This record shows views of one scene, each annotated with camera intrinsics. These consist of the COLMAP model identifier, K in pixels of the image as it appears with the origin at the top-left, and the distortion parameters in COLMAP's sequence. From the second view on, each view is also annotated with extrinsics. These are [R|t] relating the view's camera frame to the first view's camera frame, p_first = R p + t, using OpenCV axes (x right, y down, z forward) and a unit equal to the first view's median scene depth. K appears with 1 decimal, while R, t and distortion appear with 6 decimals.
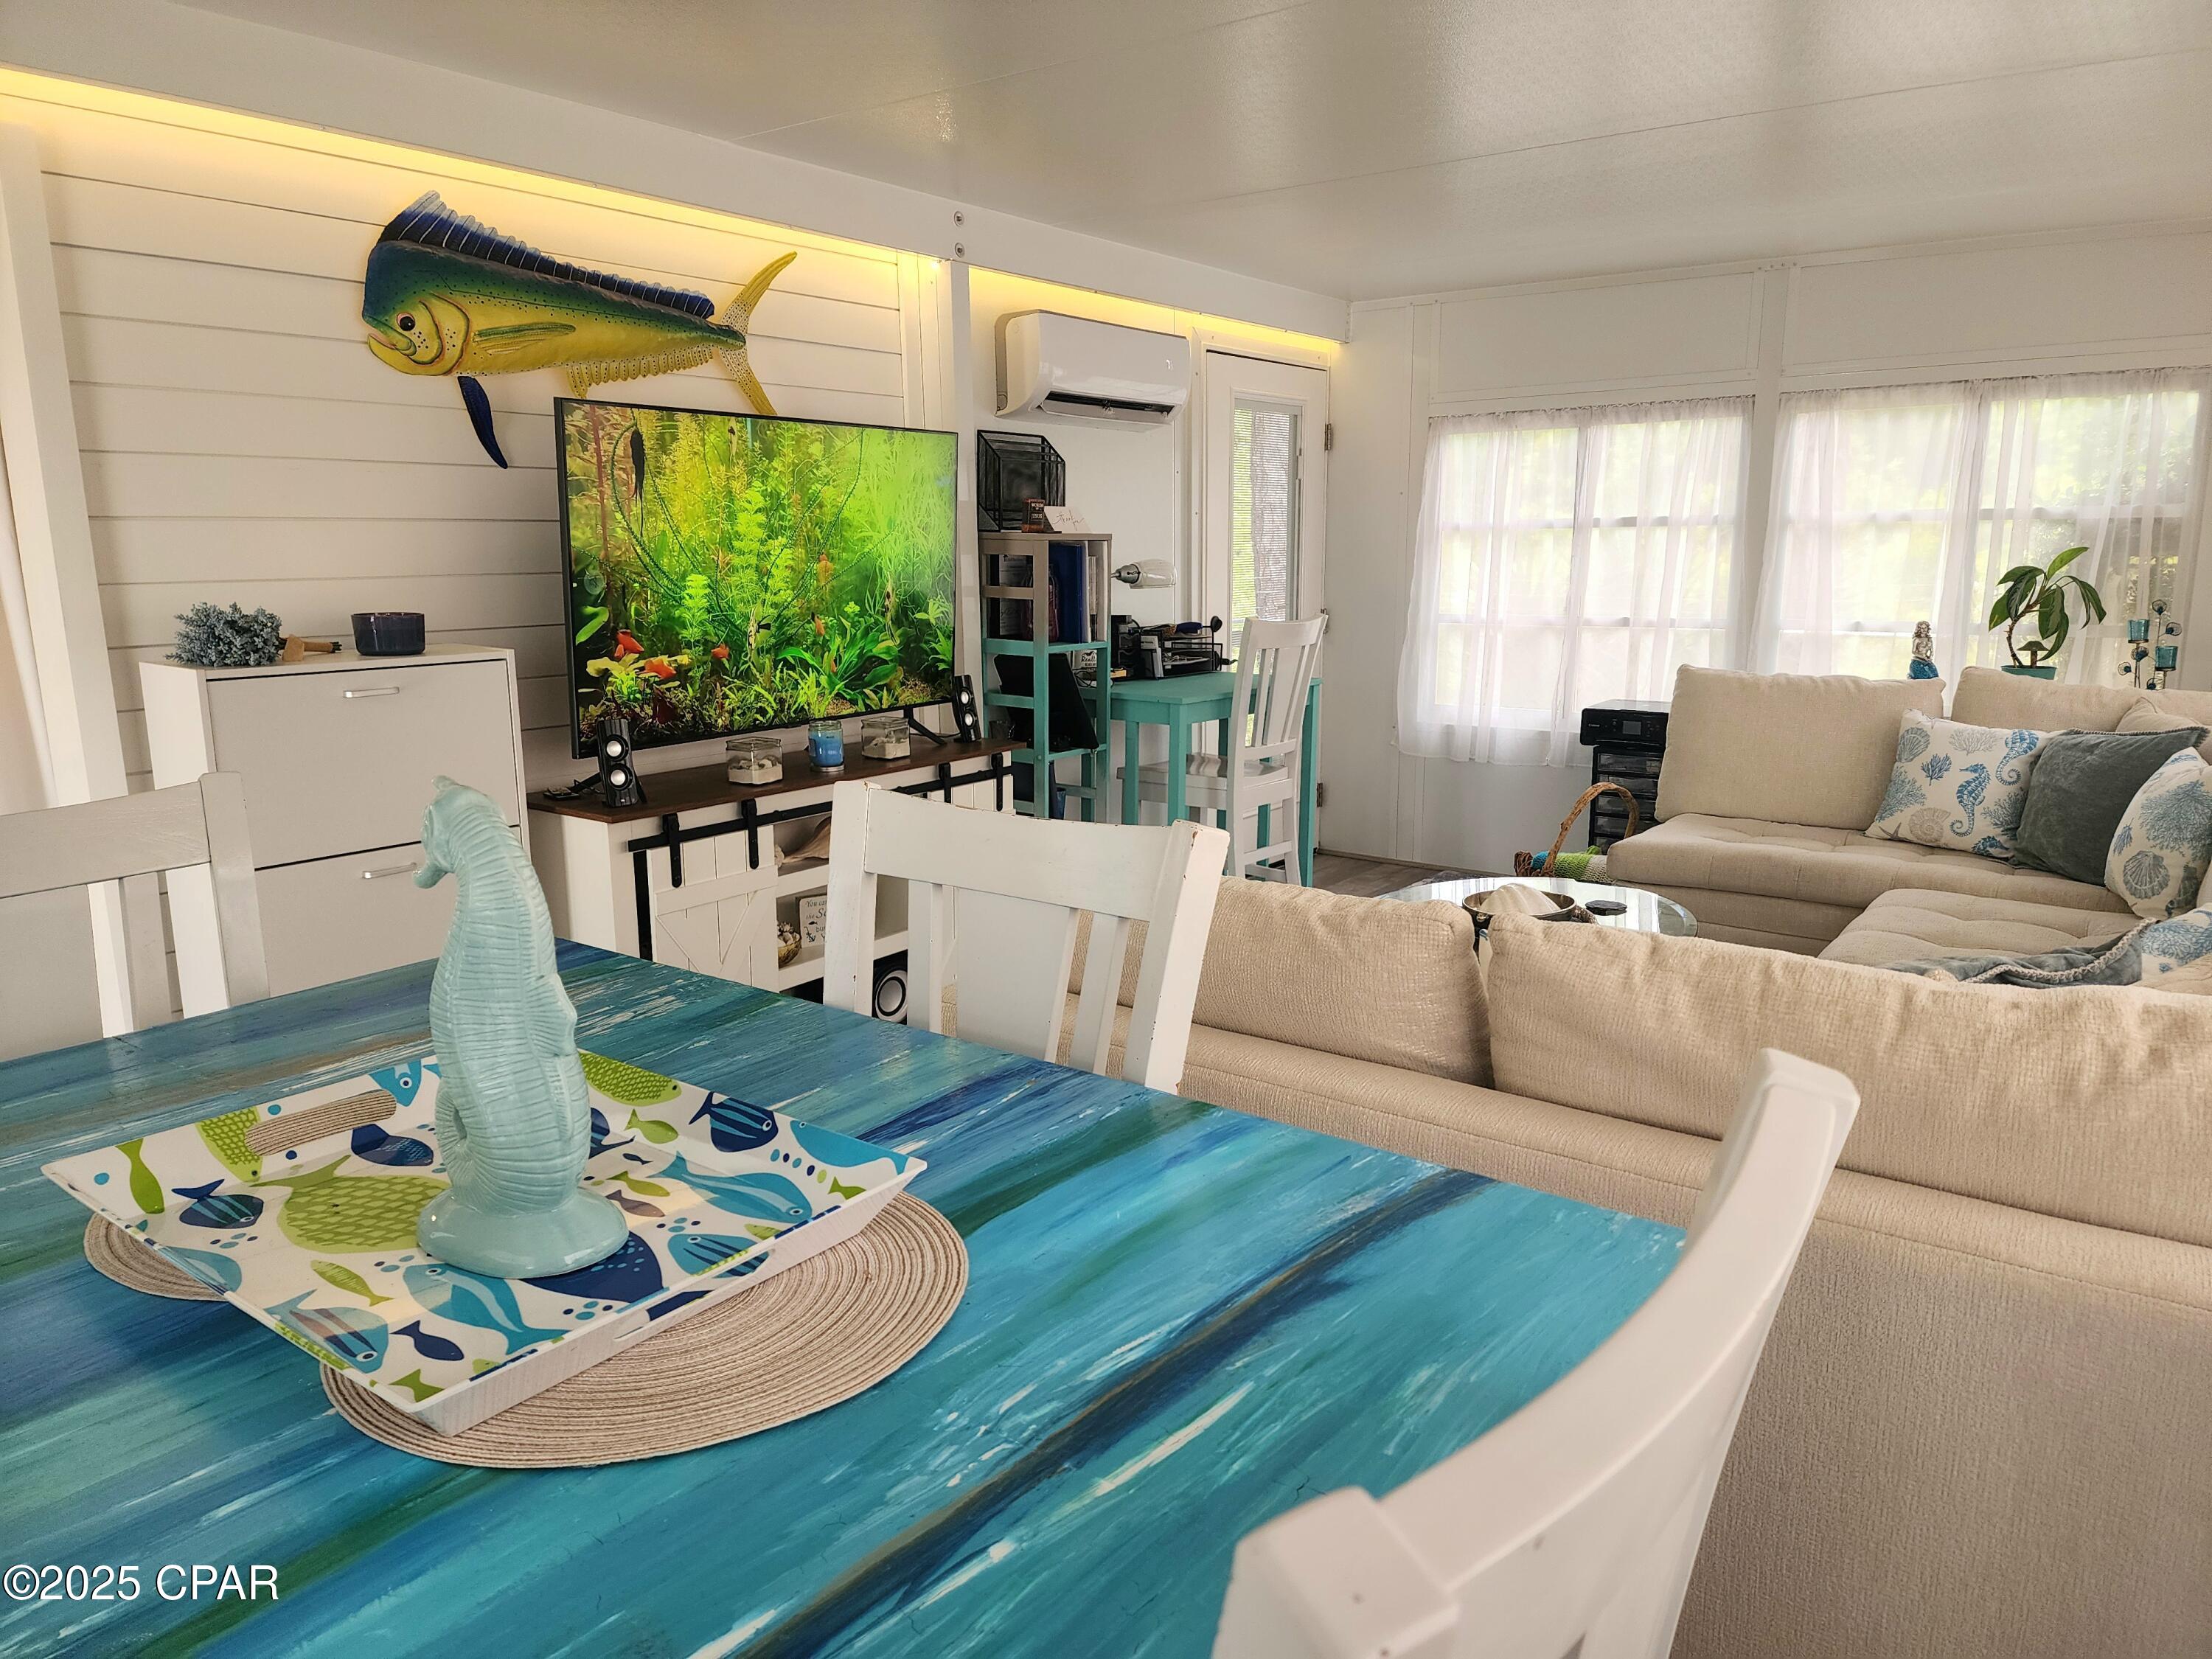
lens RADIAL K [[1486.5, 0, 1056.6], [0, 1486.5, 862.1], [0, 0, 1]] dist [0.059926, -0.053741]
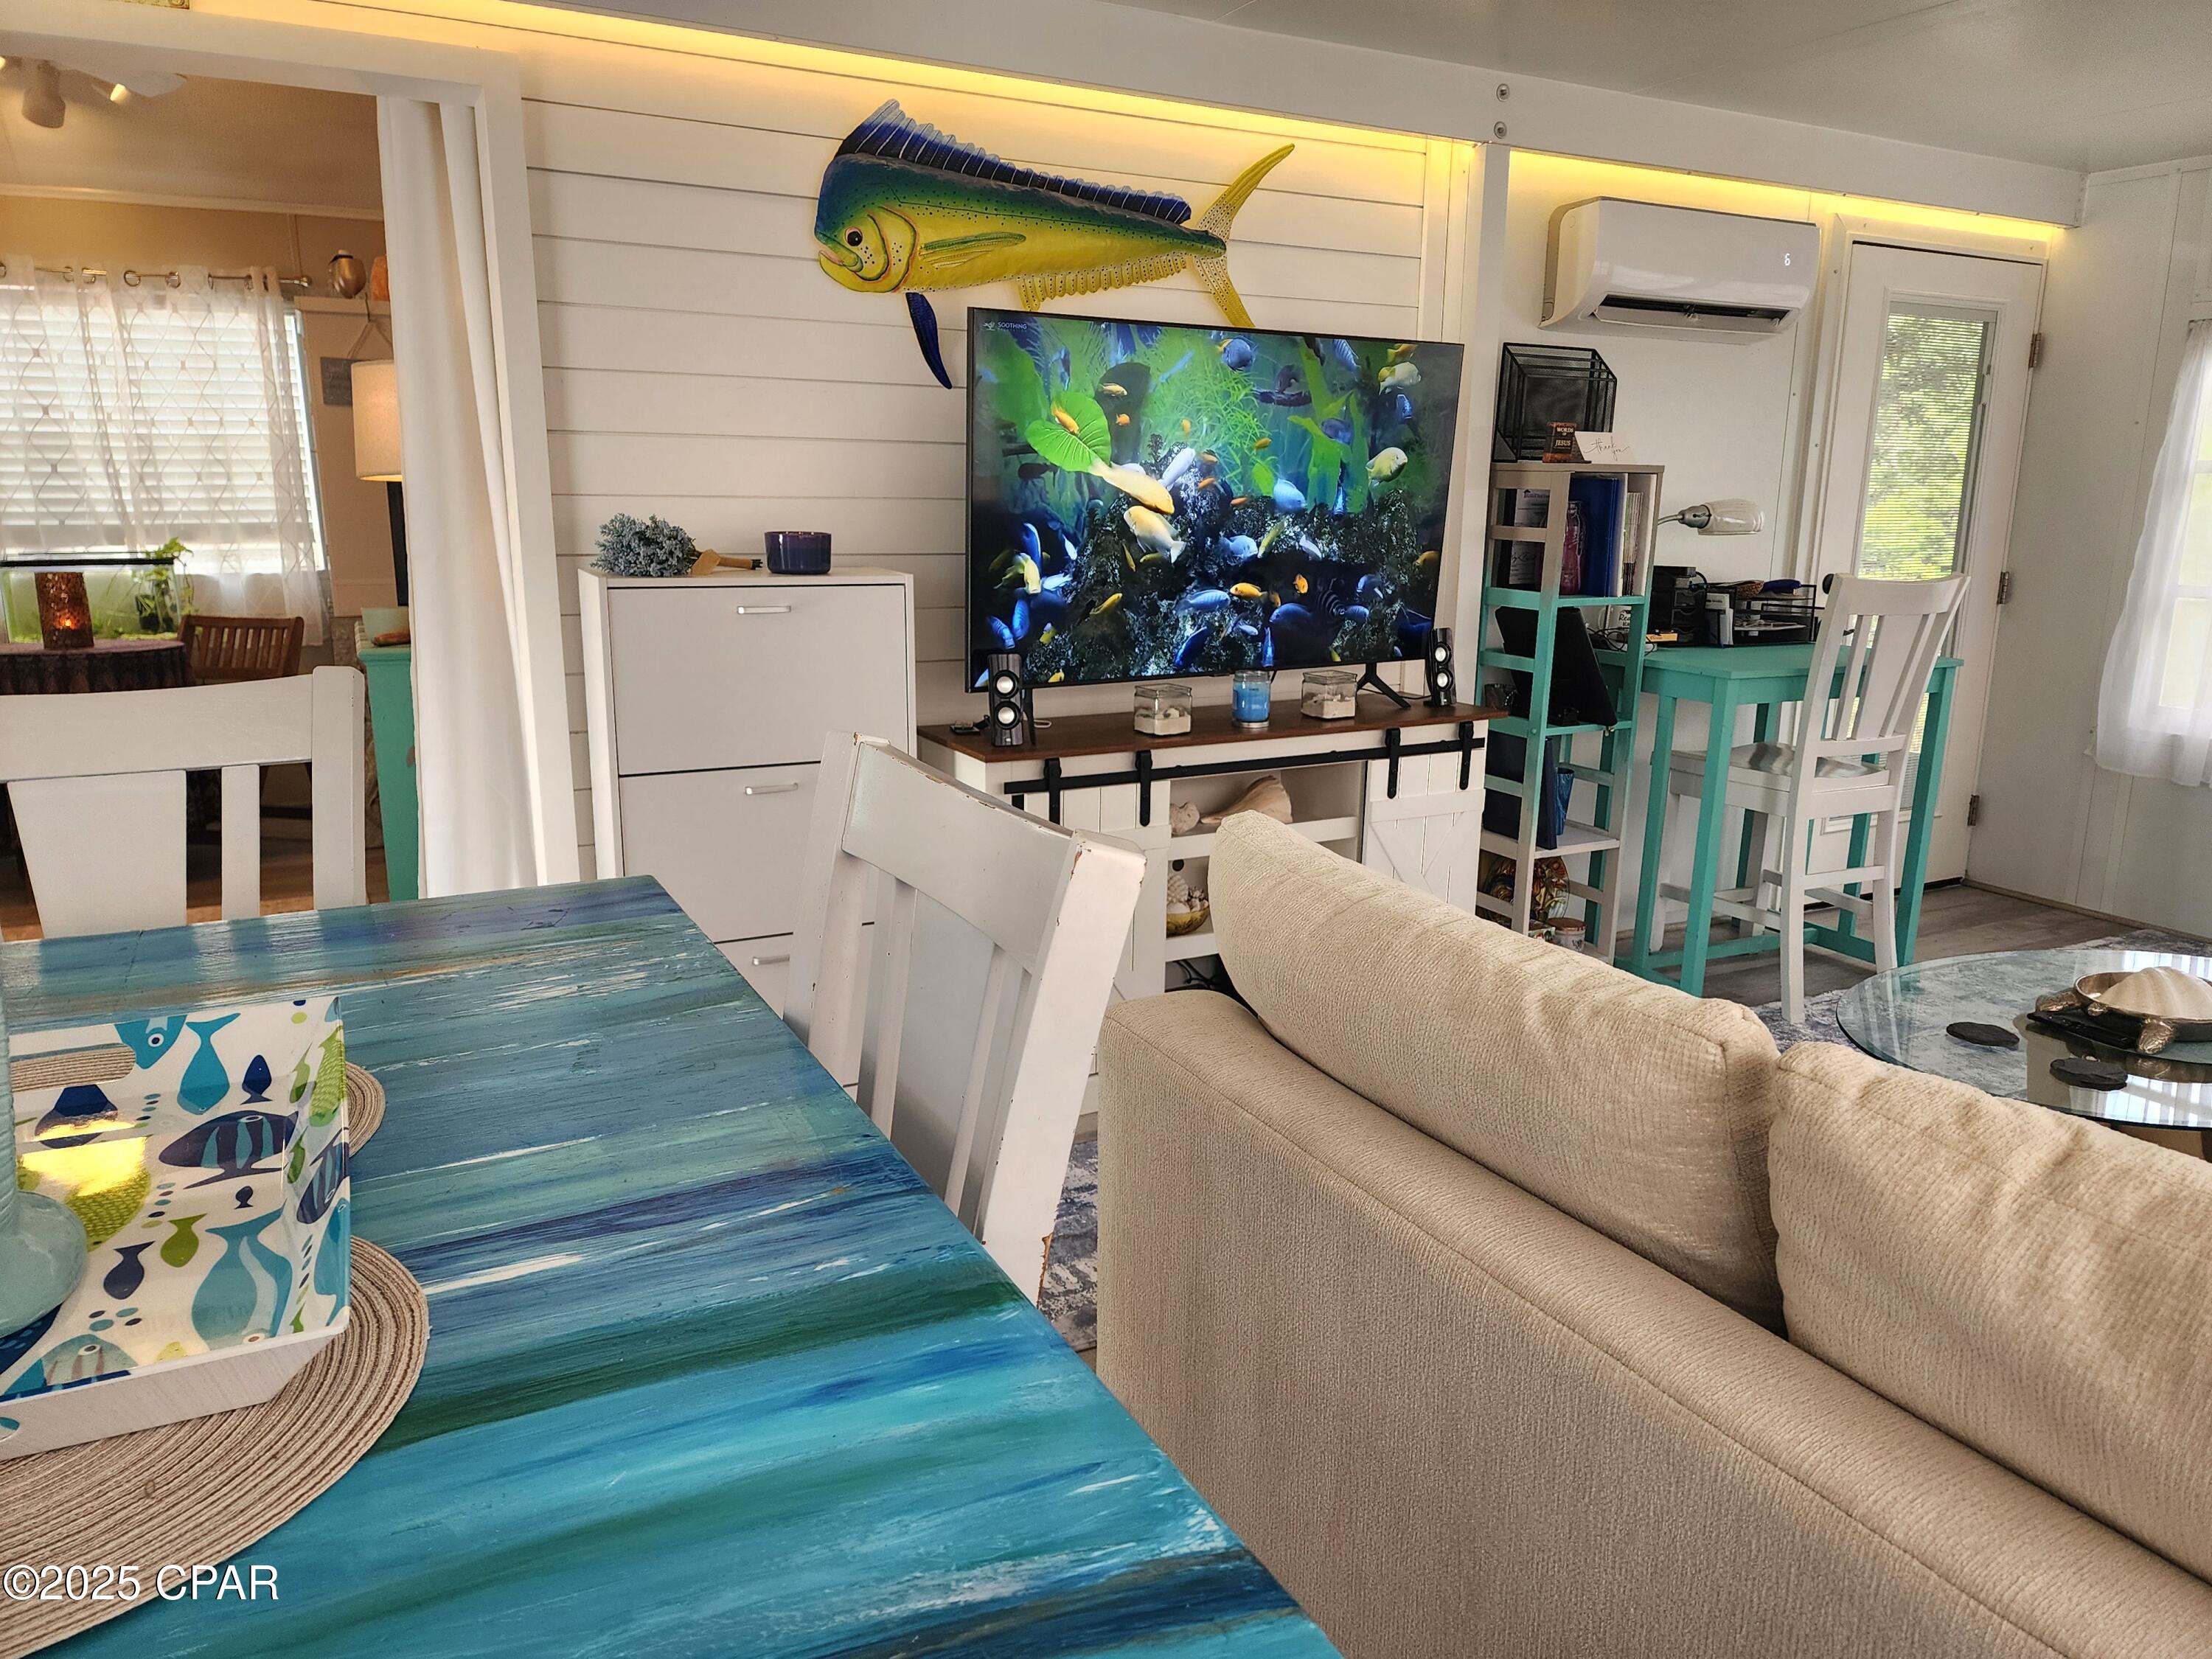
lens RADIAL K [[1486.5, 0, 1061.3], [0, 1486.5, 827.0], [0, 0, 1]] dist [0.059926, -0.053741]
pose [[0.906964, 0.109999, -0.406591, 0.122645], [-0.106576, 0.993817, 0.031131, -0.018059], [0.407502, 0.015098, 0.913080, 0.150959]]
